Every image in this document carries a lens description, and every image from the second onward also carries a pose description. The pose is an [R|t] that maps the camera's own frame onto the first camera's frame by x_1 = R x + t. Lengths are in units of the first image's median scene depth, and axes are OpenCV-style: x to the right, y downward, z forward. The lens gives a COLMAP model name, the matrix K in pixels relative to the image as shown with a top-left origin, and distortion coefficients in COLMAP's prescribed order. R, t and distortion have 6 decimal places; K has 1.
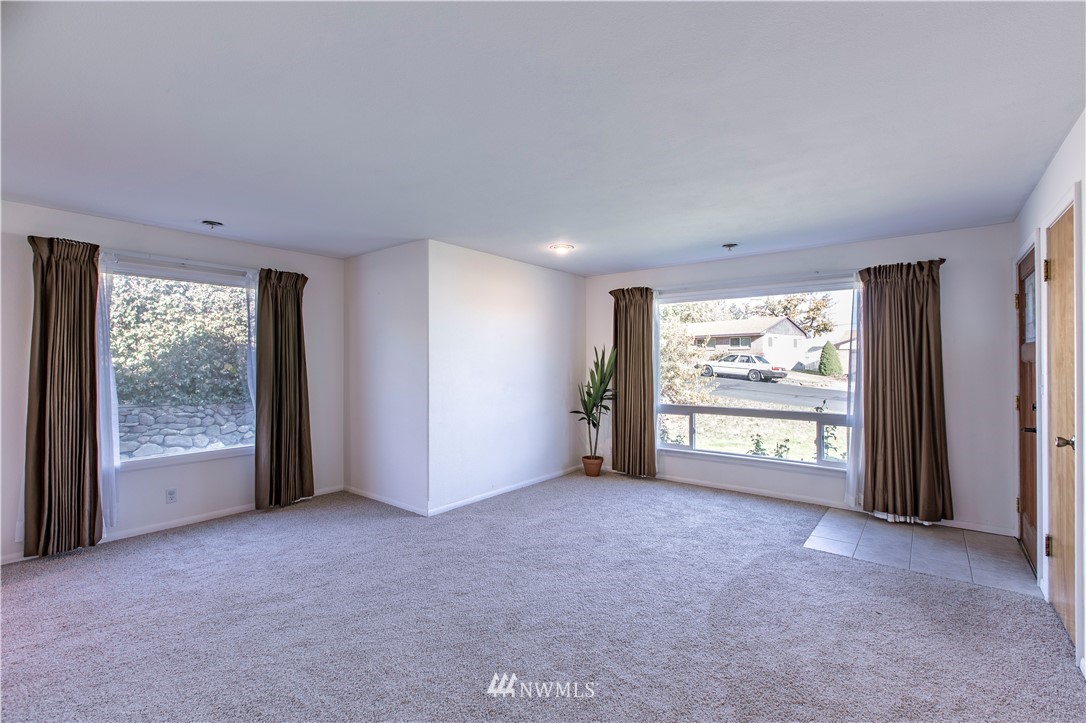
lens RADIAL K [[493.1, 0, 544.2], [0, 493.1, 364.4], [0, 0, 1]] dist [-0.000153, -0.000054]
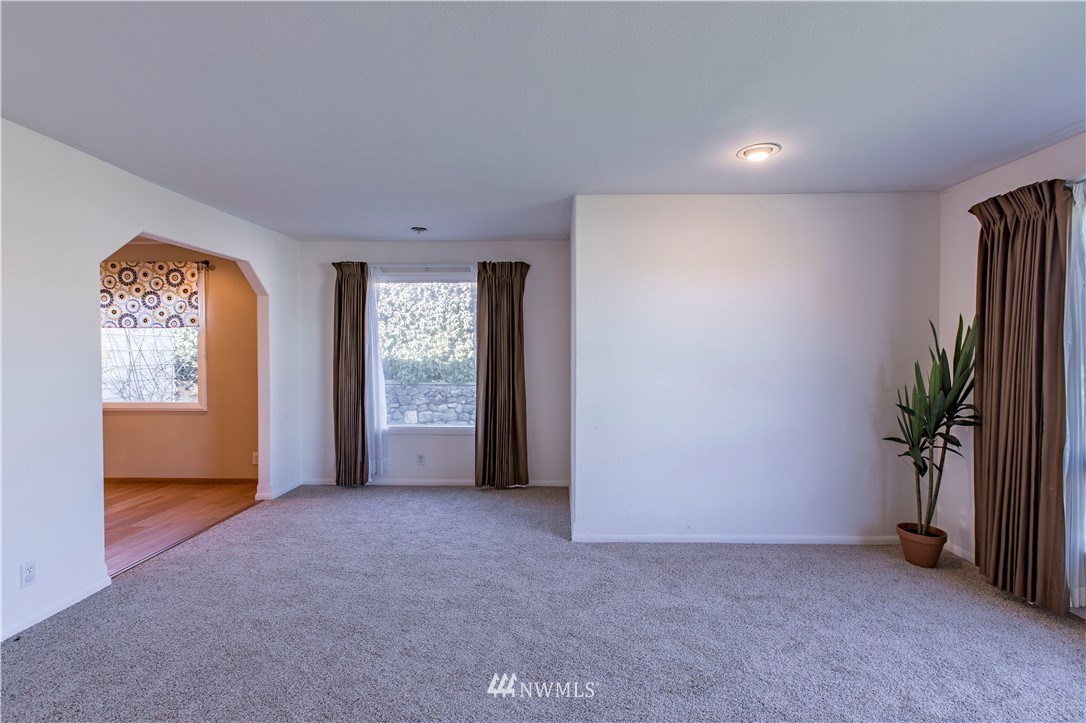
lens RADIAL K [[493.1, 0, 544.2], [0, 493.1, 364.4], [0, 0, 1]] dist [-0.000153, -0.000054]
pose [[0.599435, 0.022864, -0.800097, 0.367795], [-0.006856, 0.999702, 0.023431, 0.000565], [0.800394, -0.008560, 0.599413, 0.473036]]
